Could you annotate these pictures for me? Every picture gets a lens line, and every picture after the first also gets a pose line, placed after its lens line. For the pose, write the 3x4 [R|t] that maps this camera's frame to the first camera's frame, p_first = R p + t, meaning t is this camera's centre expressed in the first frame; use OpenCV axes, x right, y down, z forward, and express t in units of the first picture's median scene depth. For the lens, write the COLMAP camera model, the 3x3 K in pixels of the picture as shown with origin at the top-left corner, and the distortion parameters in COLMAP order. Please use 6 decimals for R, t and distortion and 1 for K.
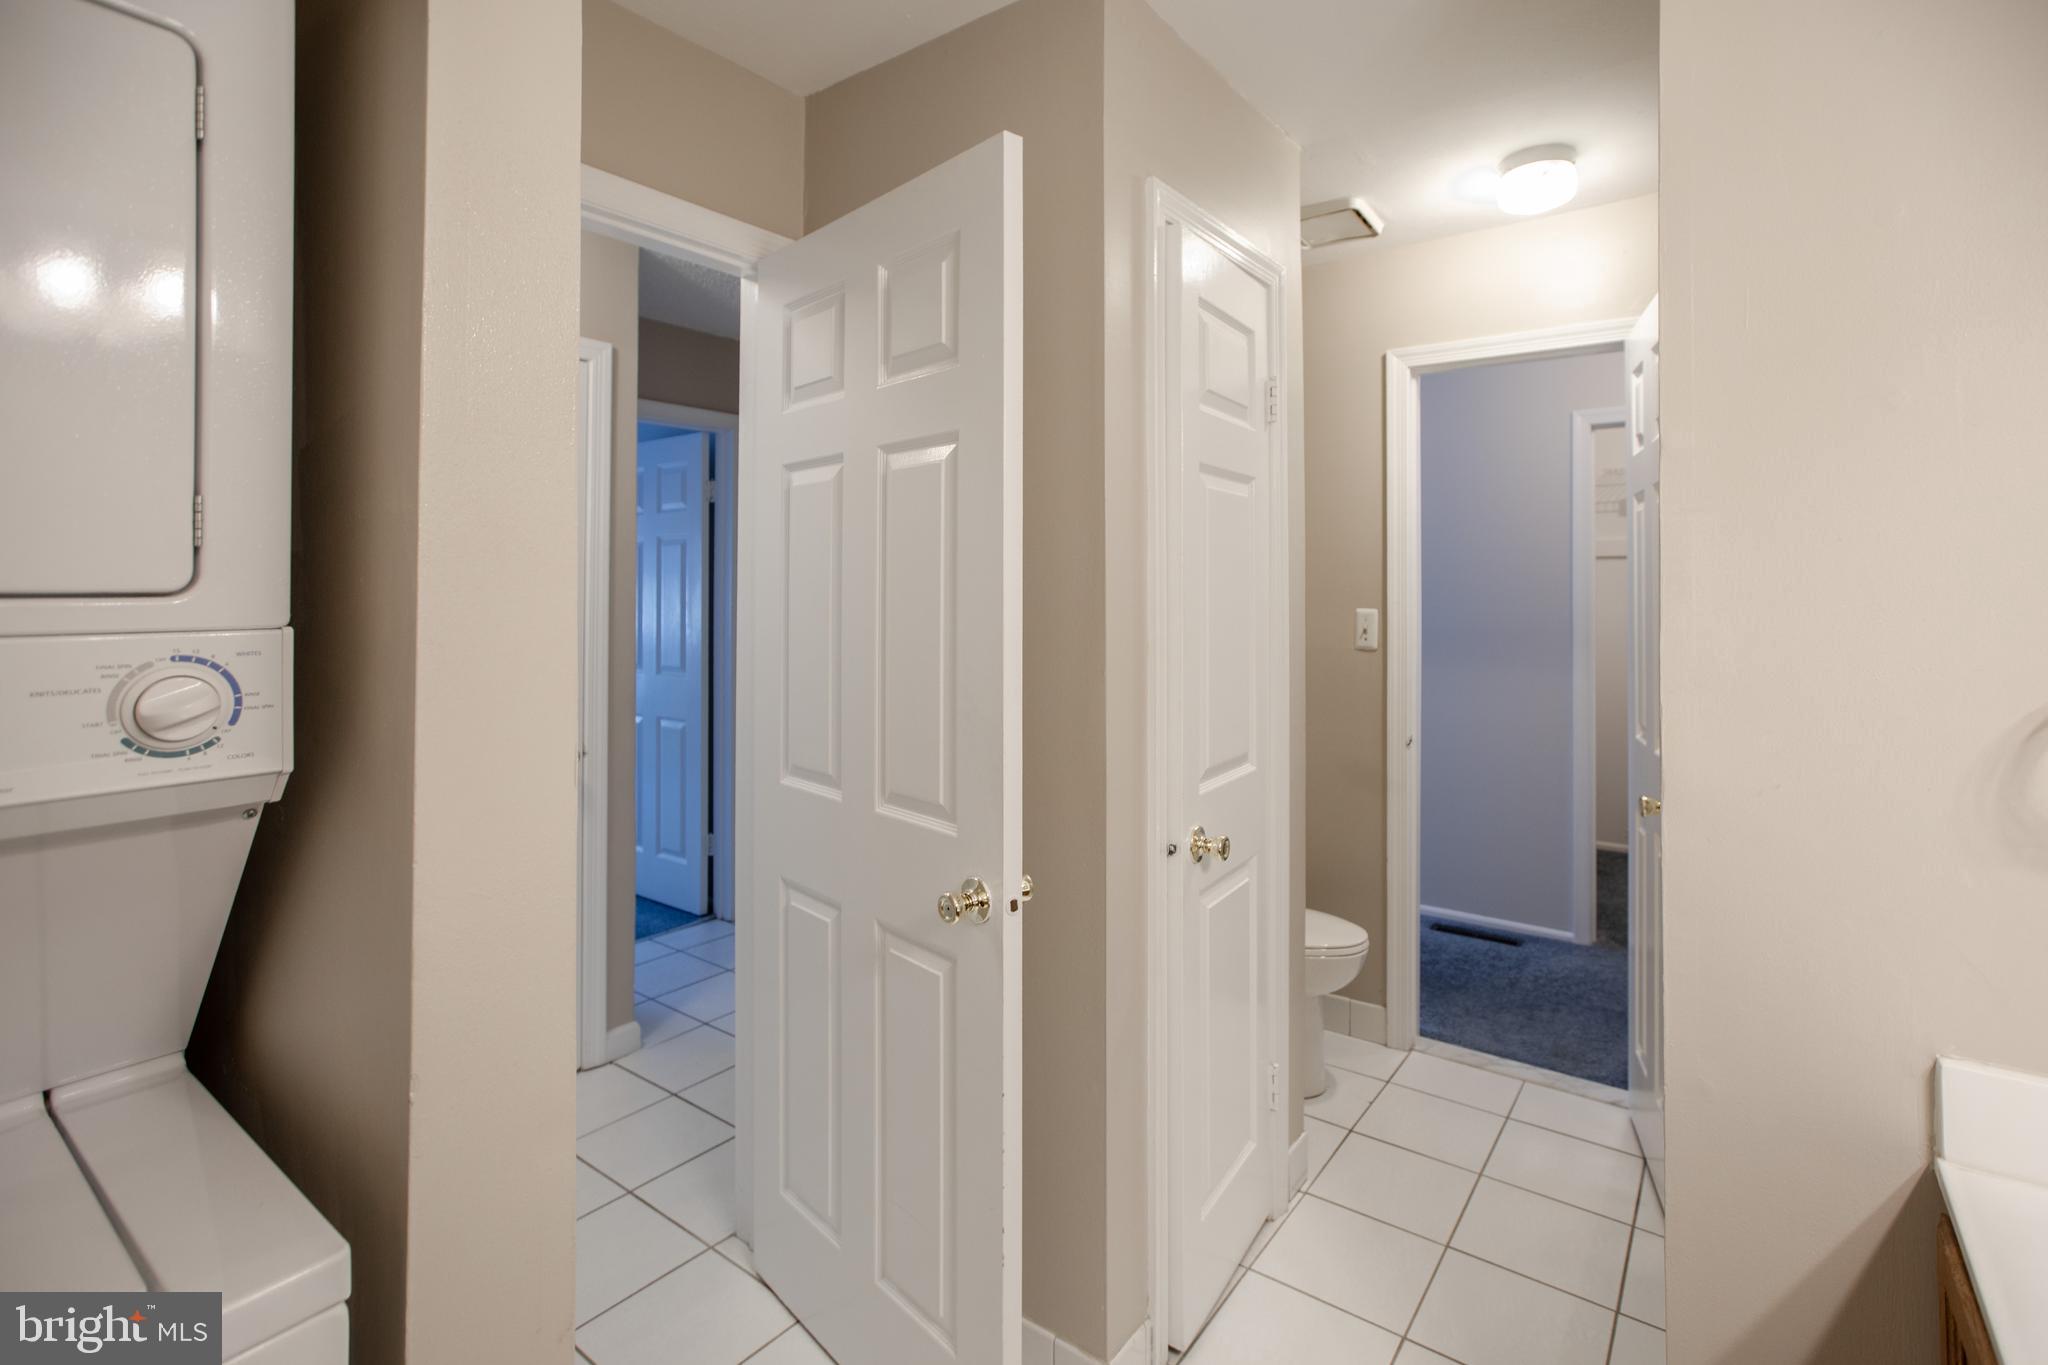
lens RADIAL K [[955.0, 0, 1046.7], [0, 955.0, 602.0], [0, 0, 1]] dist [-0.000673, 0.000607]
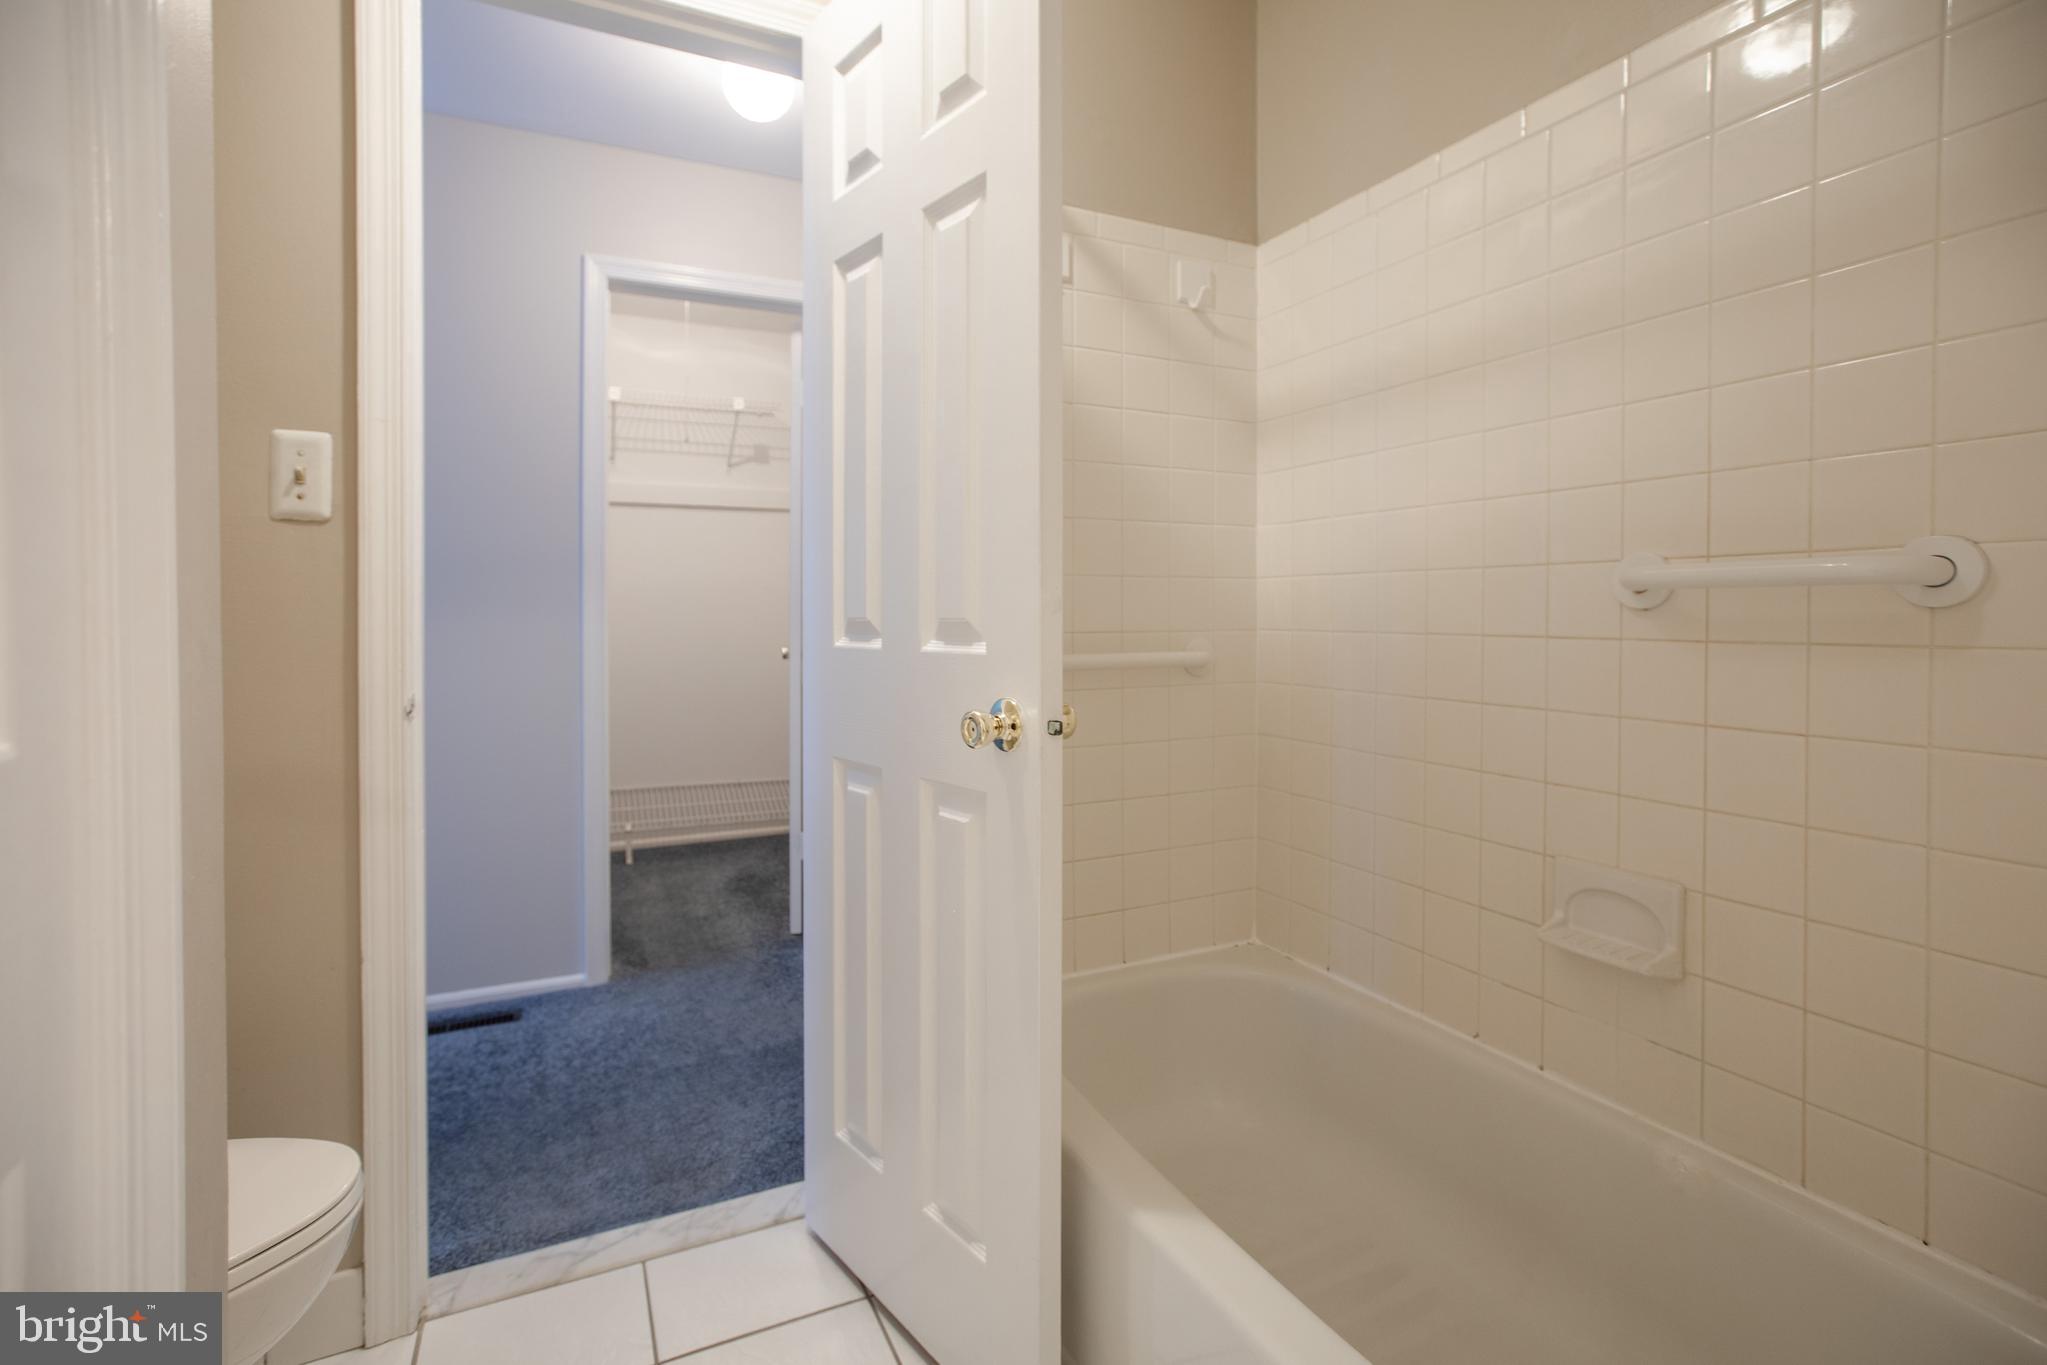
lens RADIAL K [[954.5, 0, 1043.6], [0, 954.5, 635.5], [0, 0, 1]] dist [-0.000673, 0.000607]
pose [[0.456969, -0.017190, 0.889316, 0.087041], [-0.004440, 0.999757, 0.021607, 0.092269], [-0.889471, -0.013822, 0.456782, 0.463884]]
